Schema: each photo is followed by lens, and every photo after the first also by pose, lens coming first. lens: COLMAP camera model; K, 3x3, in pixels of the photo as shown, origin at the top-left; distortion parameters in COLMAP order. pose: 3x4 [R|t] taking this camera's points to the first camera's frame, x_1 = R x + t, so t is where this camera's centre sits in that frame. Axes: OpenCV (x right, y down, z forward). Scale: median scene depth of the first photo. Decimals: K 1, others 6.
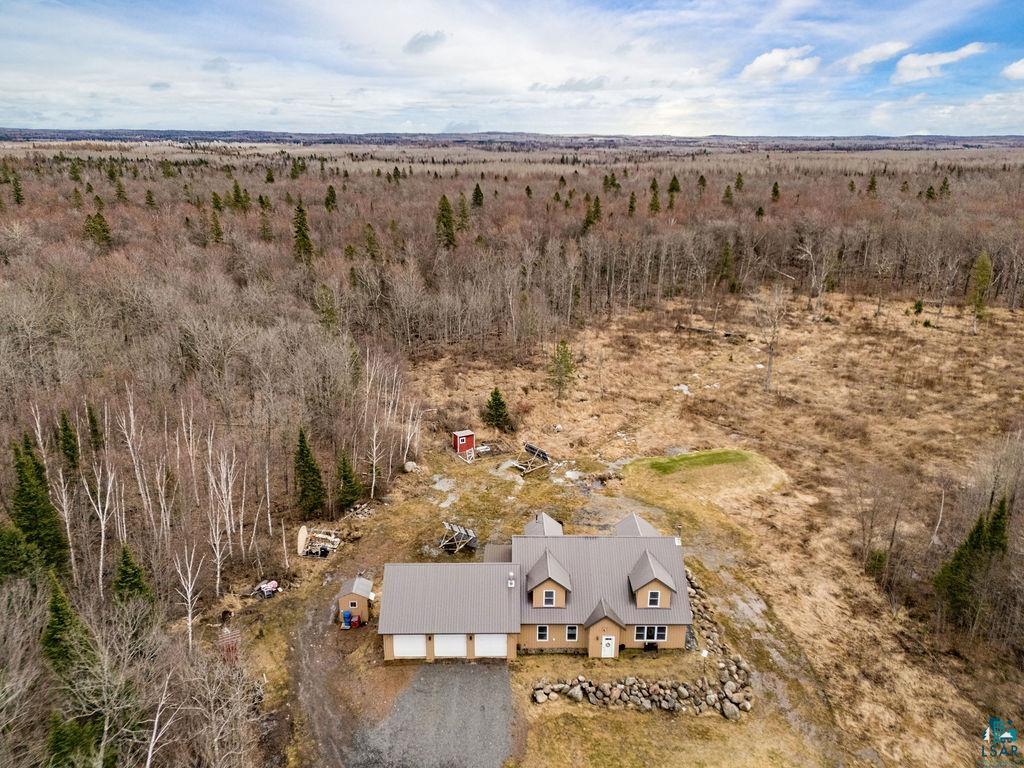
lens RADIAL K [[745.8, 0, 512.0], [0, 745.8, 384.0], [0, 0, 1]] dist [0.091978, -0.100394]
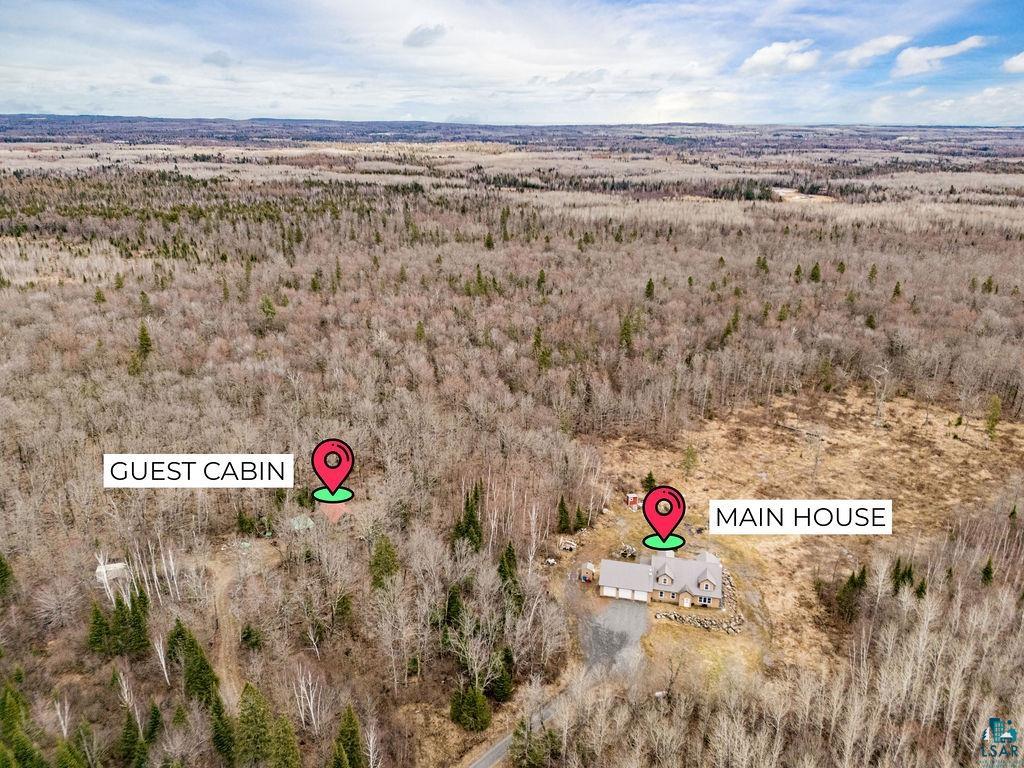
lens RADIAL K [[745.8, 0, 512.0], [0, 745.8, 384.0], [0, 0, 1]] dist [0.091978, -0.100394]
pose [[0.975017, 0.074641, -0.209213, 0.016173], [-0.070754, 0.997155, 0.026010, -0.243420], [0.210559, -0.010557, 0.977524, -0.944576]]
